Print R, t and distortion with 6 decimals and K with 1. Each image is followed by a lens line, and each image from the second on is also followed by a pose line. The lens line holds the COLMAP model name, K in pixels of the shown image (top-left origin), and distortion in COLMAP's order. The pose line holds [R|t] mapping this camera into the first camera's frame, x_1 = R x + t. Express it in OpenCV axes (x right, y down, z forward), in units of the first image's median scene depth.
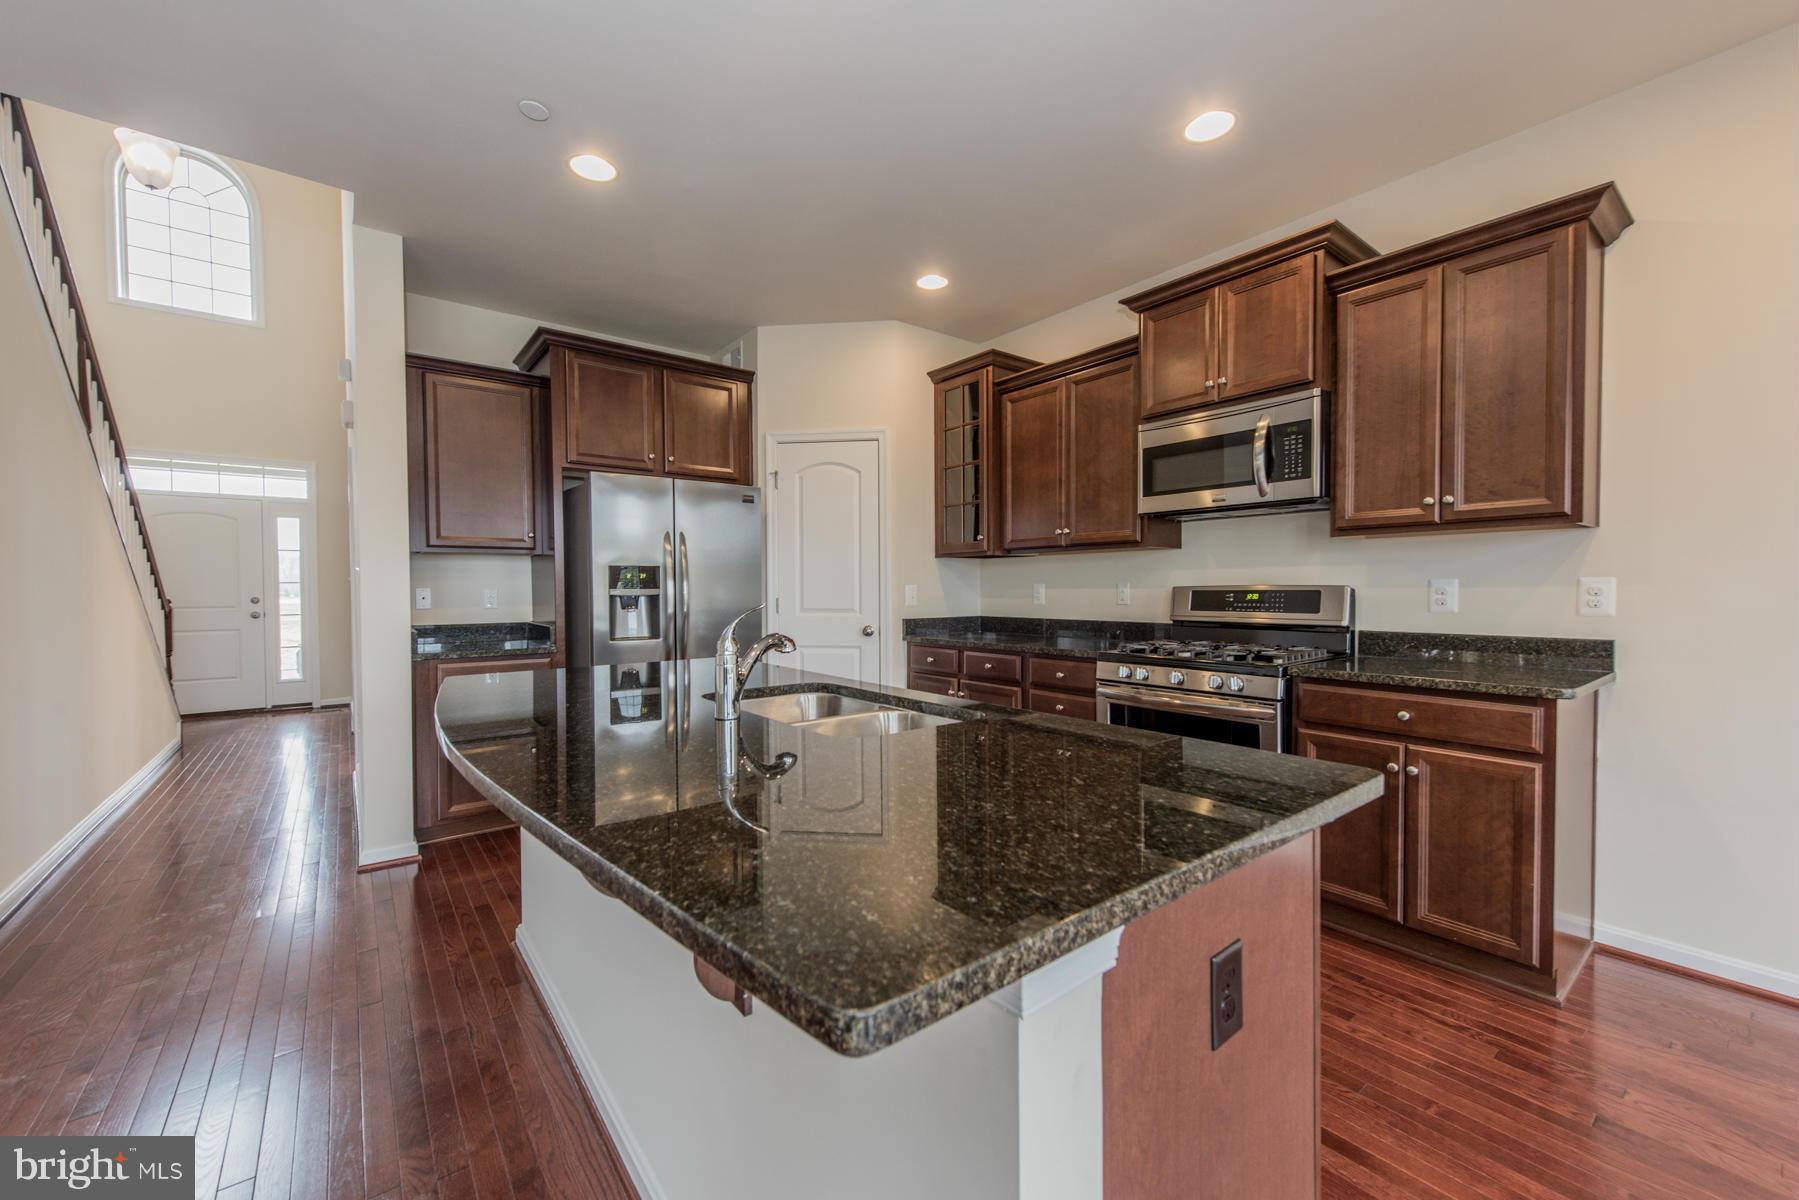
lens RADIAL K [[703.9, 0, 905.3], [0, 703.9, 601.5], [0, 0, 1]] dist [0.015753, -0.005041]
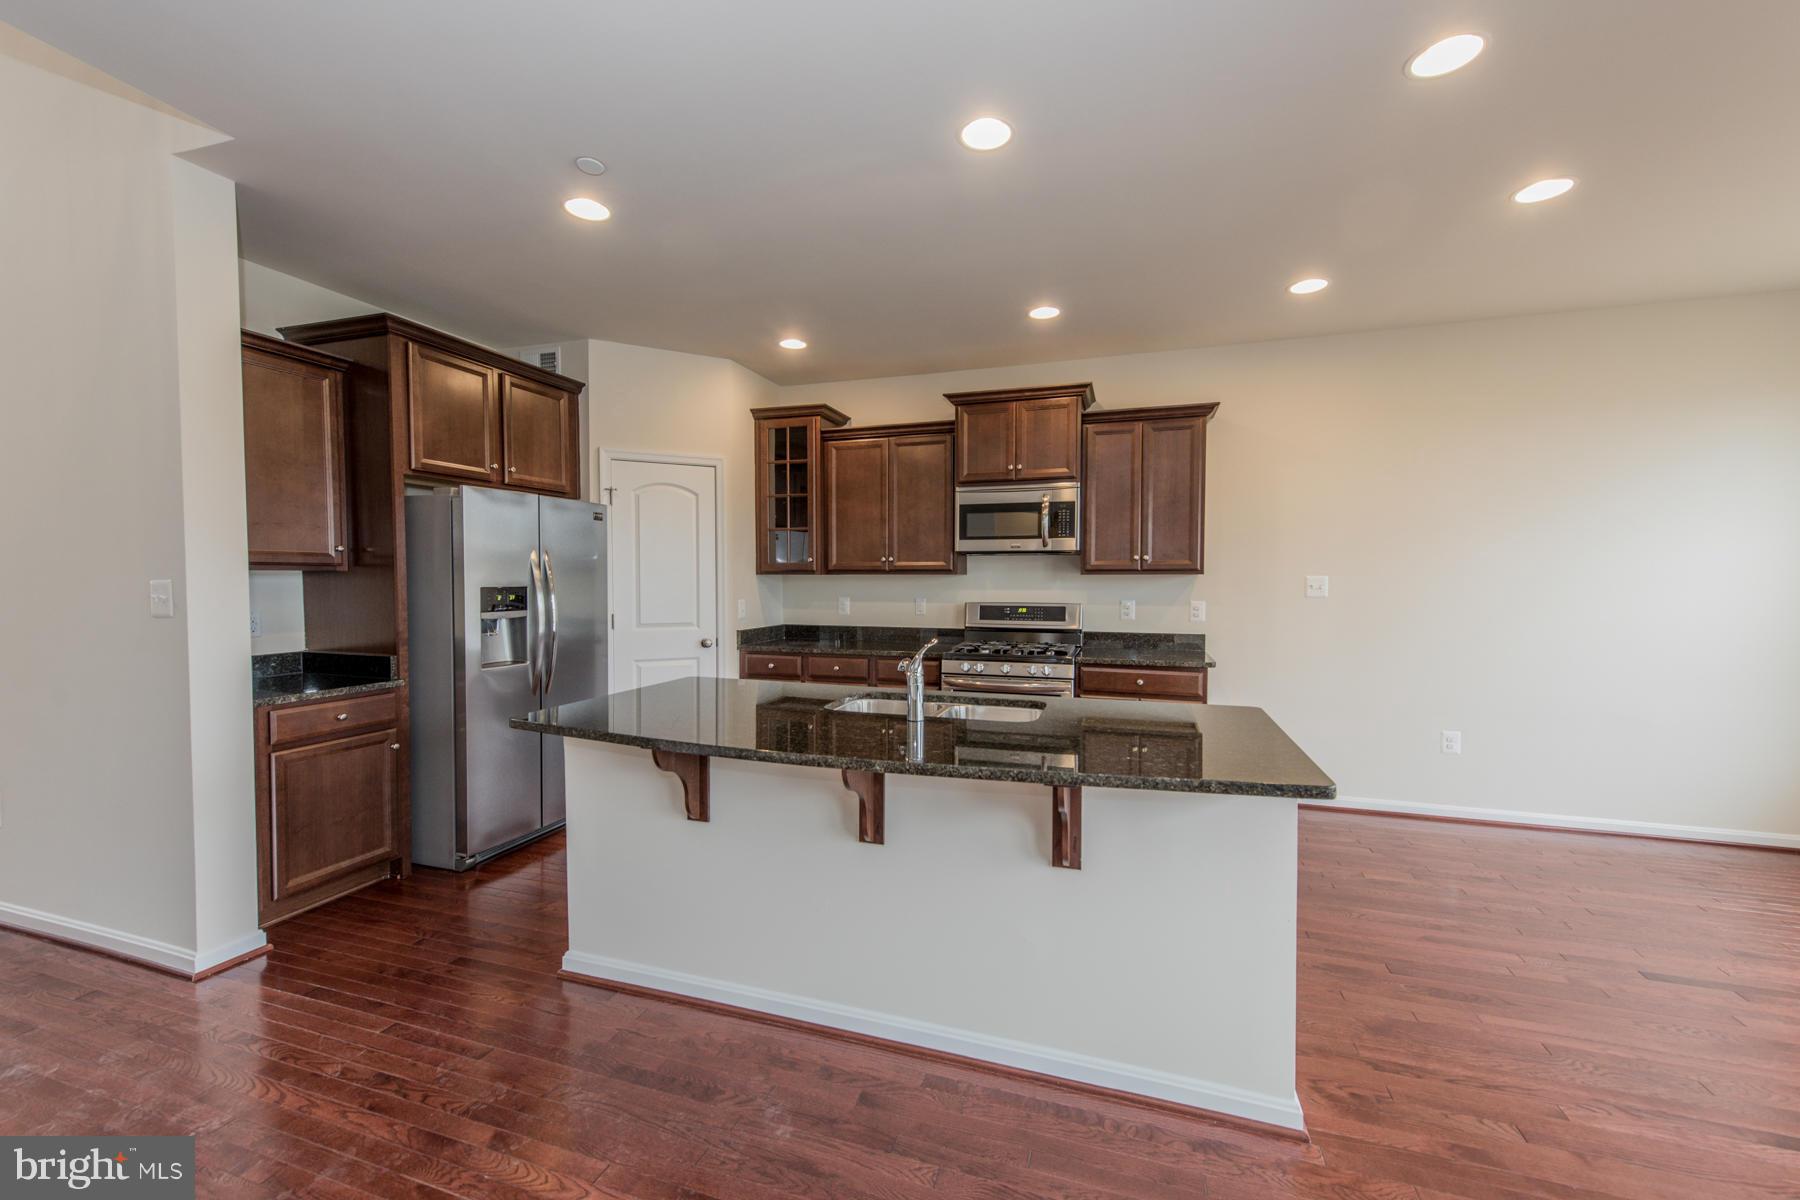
lens RADIAL K [[704.3, 0, 905.8], [0, 704.3, 601.5], [0, 0, 1]] dist [0.015753, -0.005041]
pose [[0.831380, -0.014091, 0.555526, -0.569571], [0.005383, 0.999836, 0.017305, -0.055148], [-0.555679, -0.011397, 0.831319, -0.102495]]
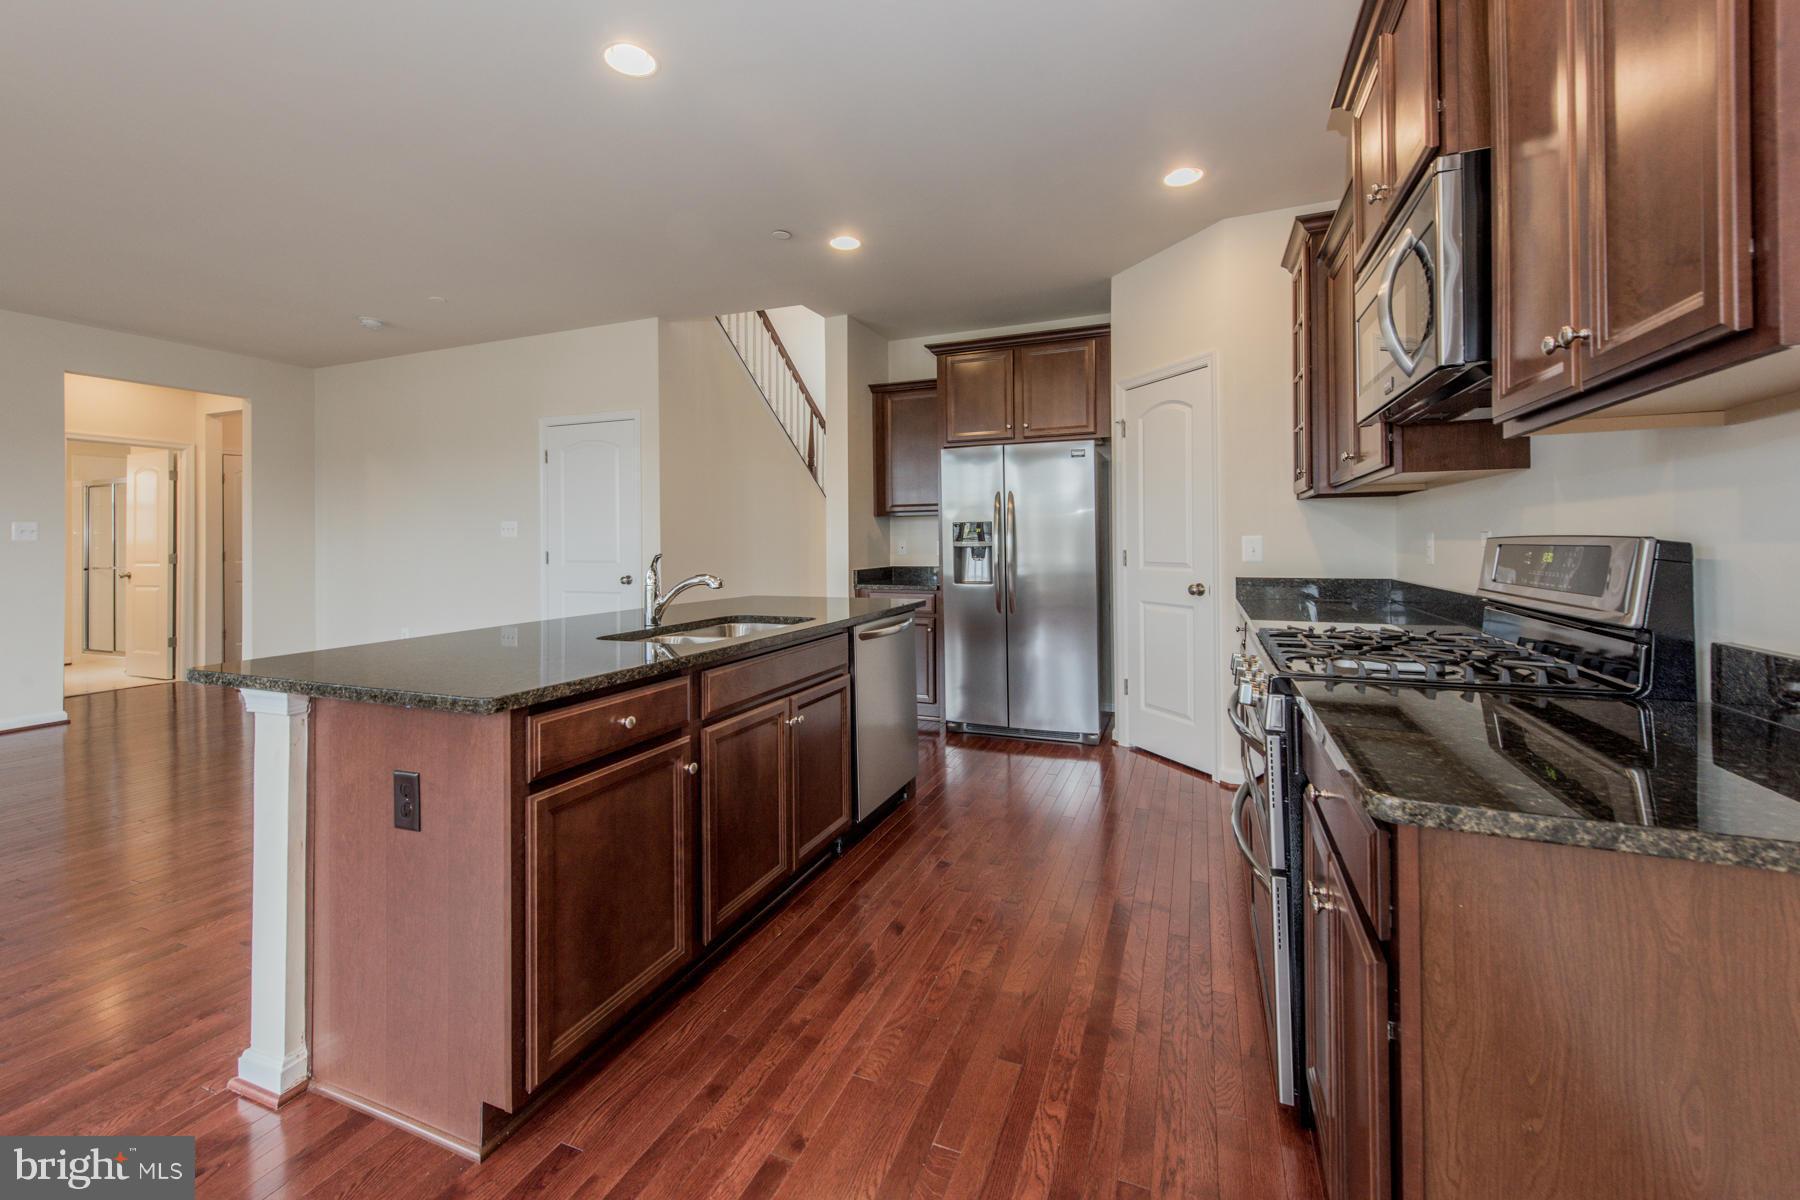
lens RADIAL K [[716.0, 0, 909.9], [0, 716.0, 539.7], [0, 0, 1]] dist [0.016417, -0.005543]
pose [[0.499147, -0.003639, -0.866509, 0.769373], [-0.009943, 0.999901, -0.009927, -0.009584], [0.866460, 0.013570, 0.499062, 0.365690]]
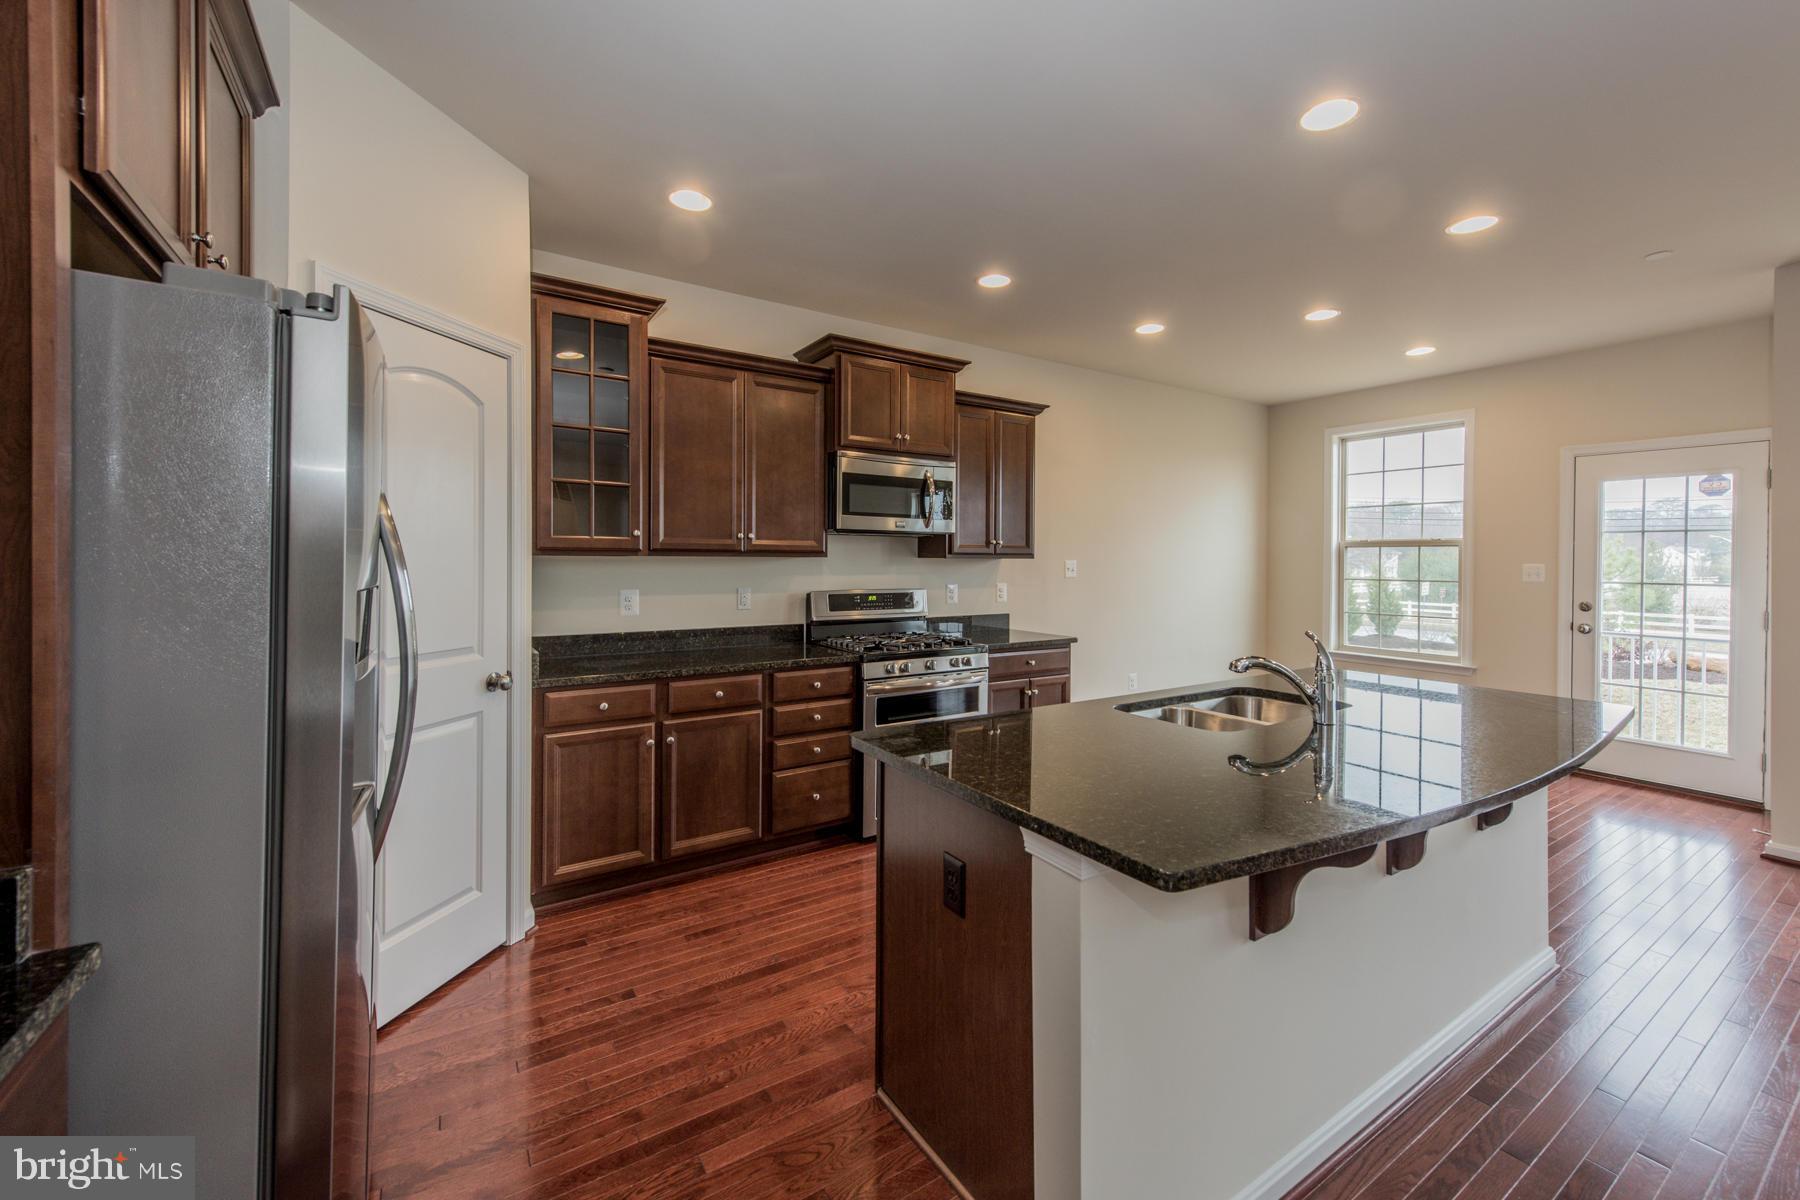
lens RADIAL K [[715.5, 0, 907.4], [0, 715.5, 562.8], [0, 0, 1]] dist [0.012853, -0.000099]
pose [[0.091909, 0.001590, 0.995766, -0.871807], [0.012743, 0.999915, -0.002773, -0.071856], [-0.995686, 0.012944, 0.091881, 0.863178]]
